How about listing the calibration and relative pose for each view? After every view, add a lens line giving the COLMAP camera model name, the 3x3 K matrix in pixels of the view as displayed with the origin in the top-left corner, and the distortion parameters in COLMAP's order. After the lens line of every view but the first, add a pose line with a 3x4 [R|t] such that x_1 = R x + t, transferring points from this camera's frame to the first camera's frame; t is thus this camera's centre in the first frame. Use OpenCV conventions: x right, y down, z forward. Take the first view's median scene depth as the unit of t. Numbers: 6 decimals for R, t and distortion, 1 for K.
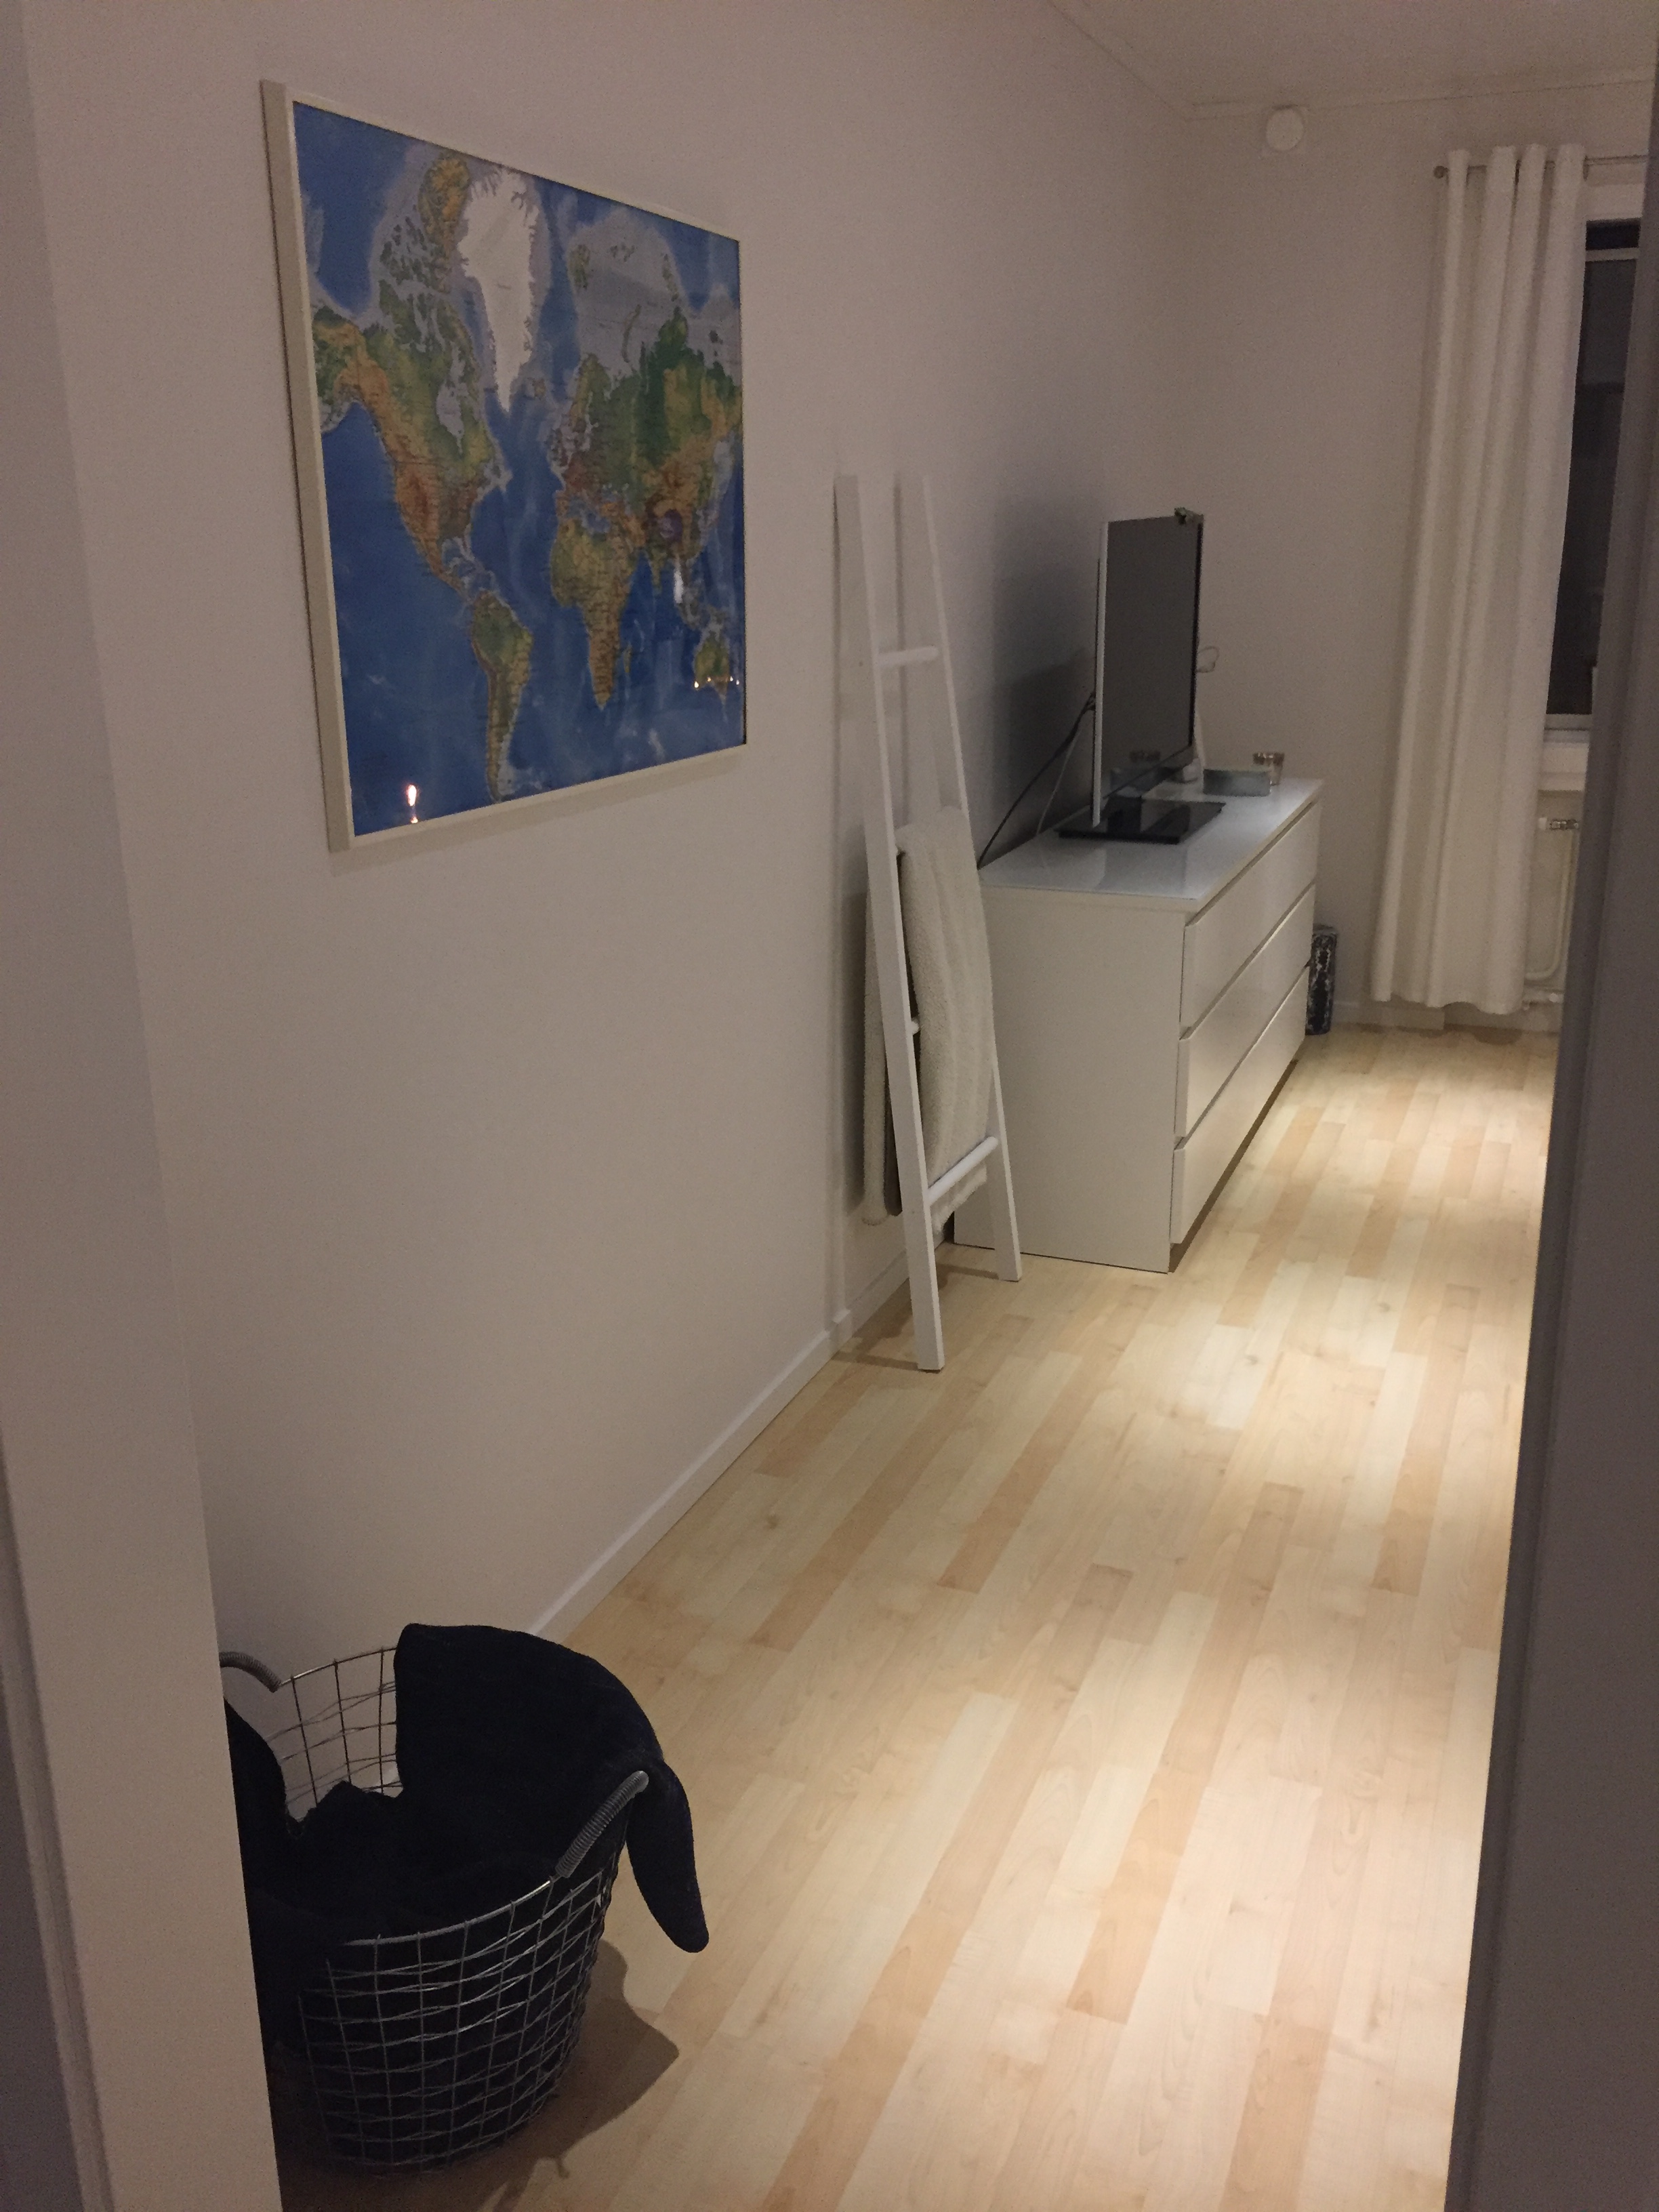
lens RADIAL K [[1866.1, 0, 824.4], [0, 1866.1, 1100.5], [0, 0, 1]] dist [0.040882, -0.064731]
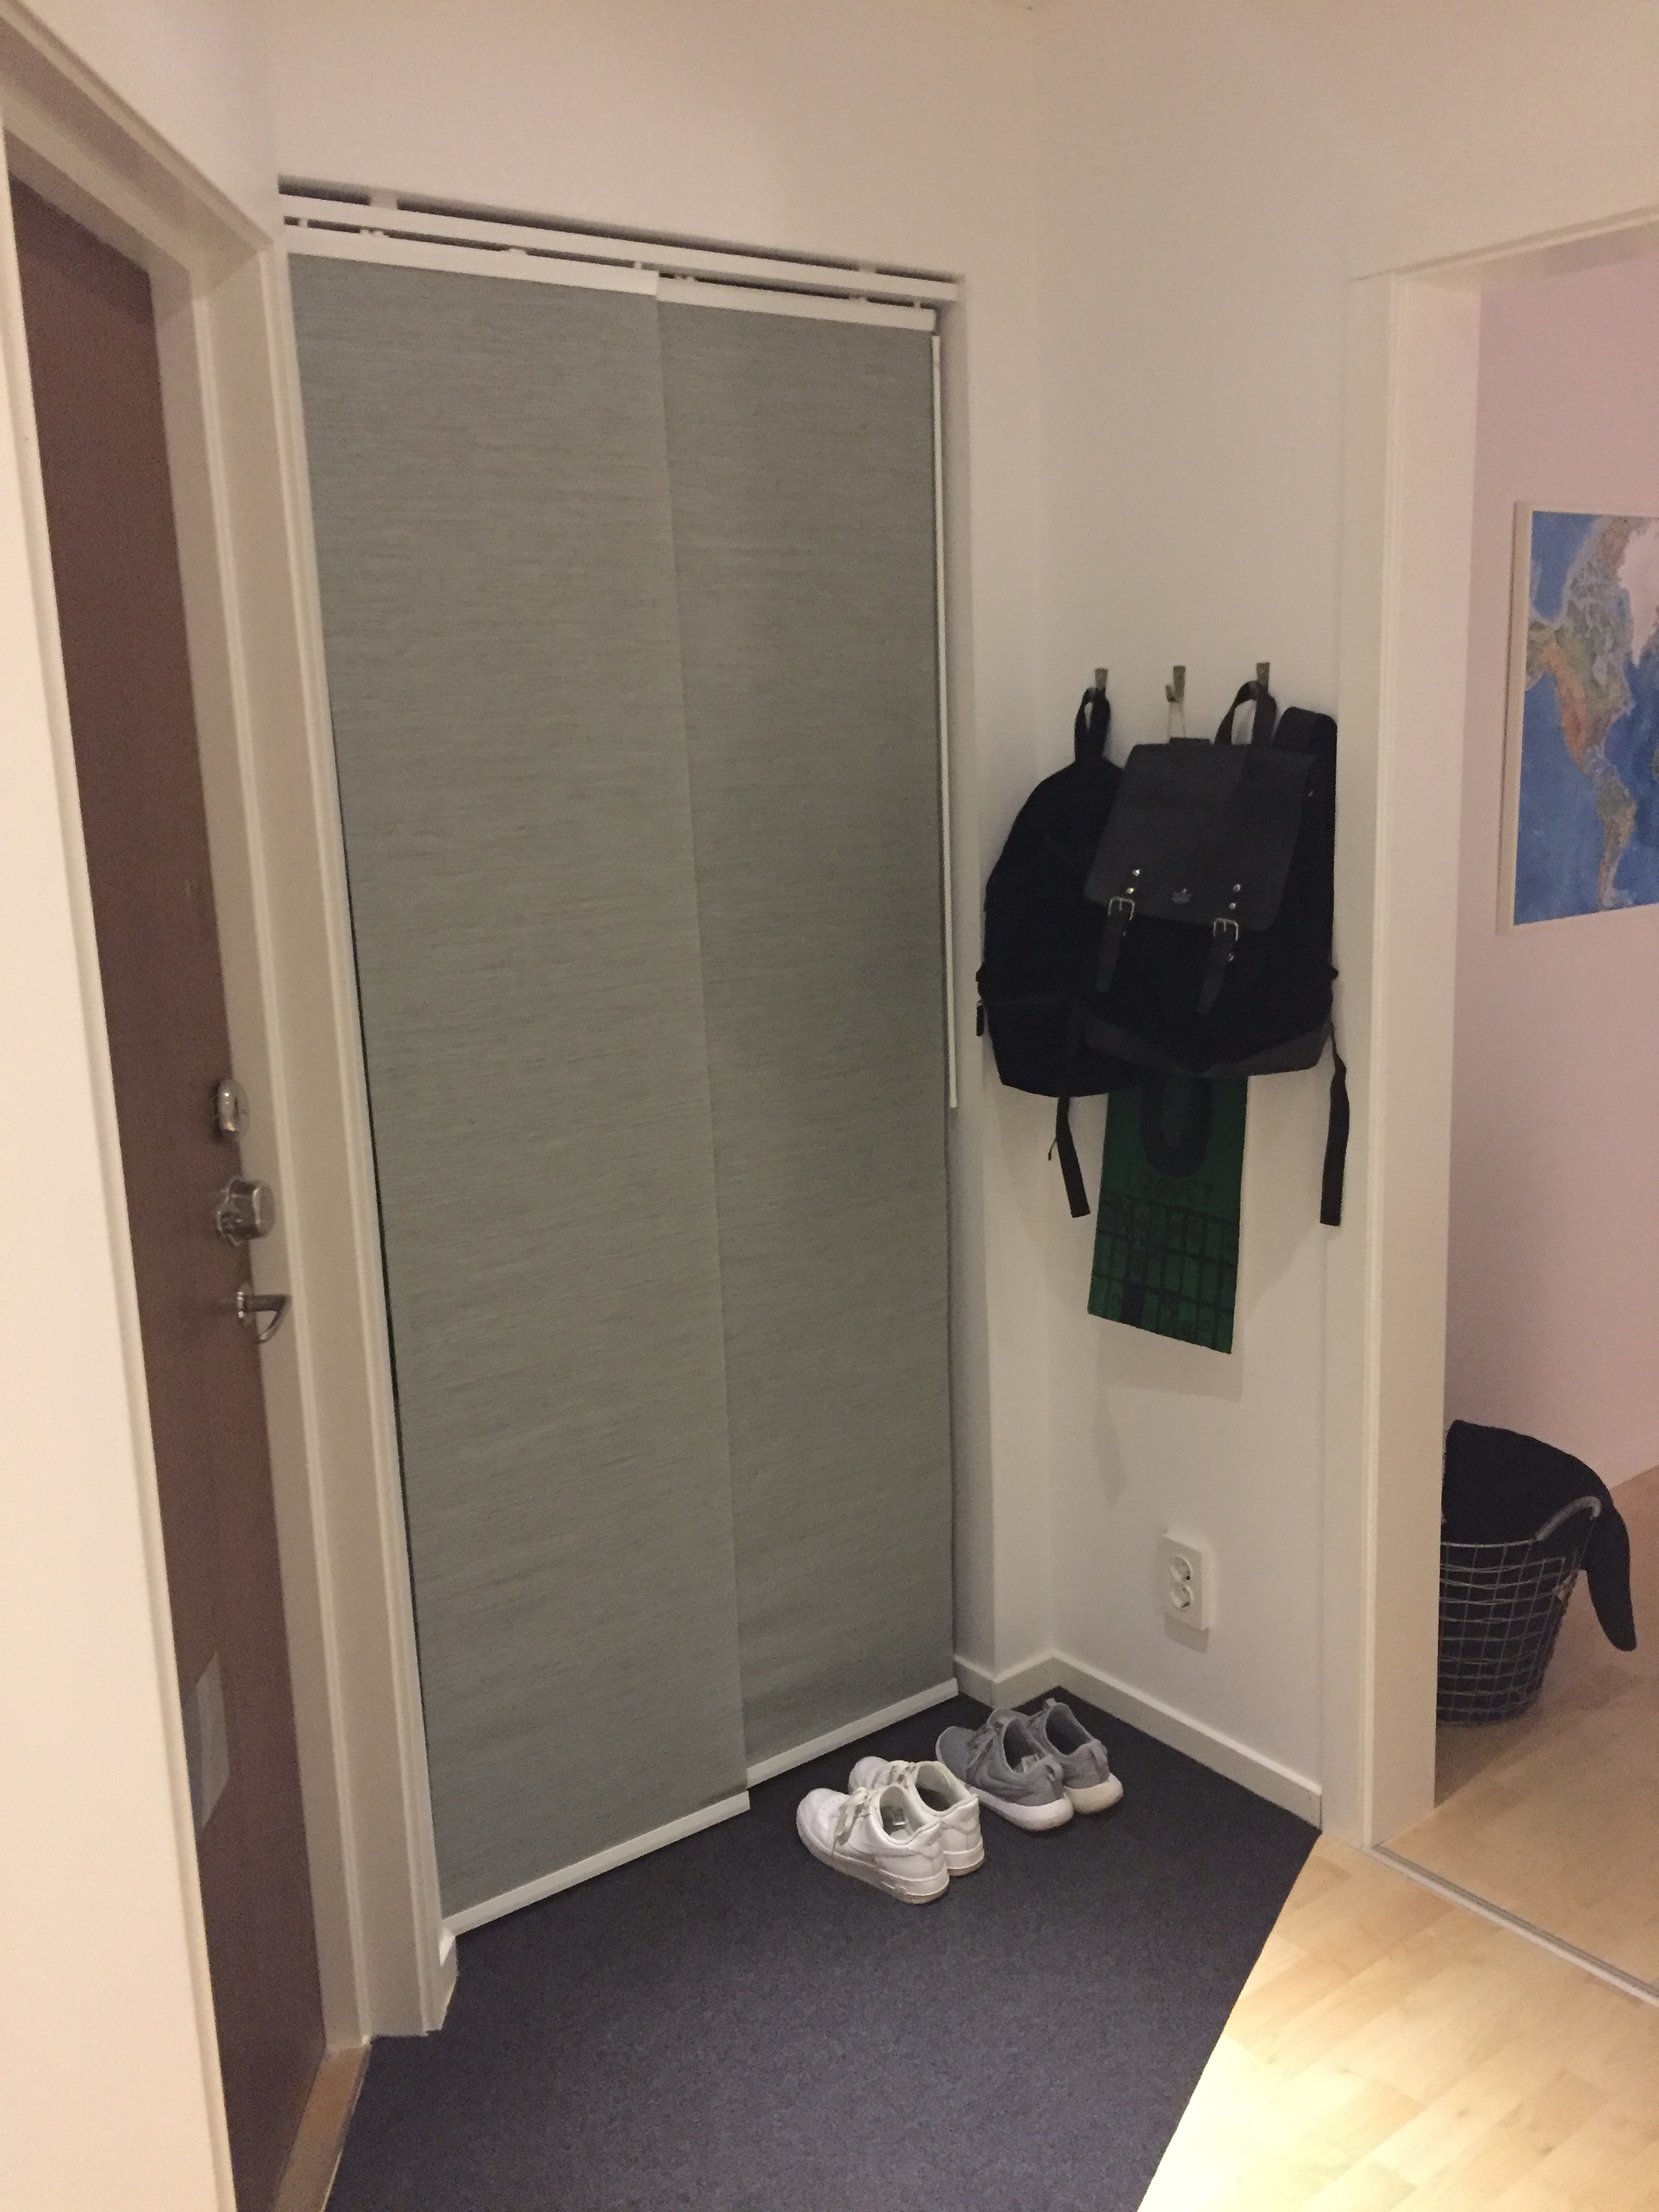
lens RADIAL K [[1866.1, 0, 831.8], [0, 1866.1, 1112.7], [0, 0, 1]] dist [0.040882, -0.064731]
pose [[0.865119, 0.084791, -0.494348, 0.039408], [-0.121358, 0.991708, -0.042281, 0.105543], [0.486664, 0.096571, 0.868235, -0.454169]]
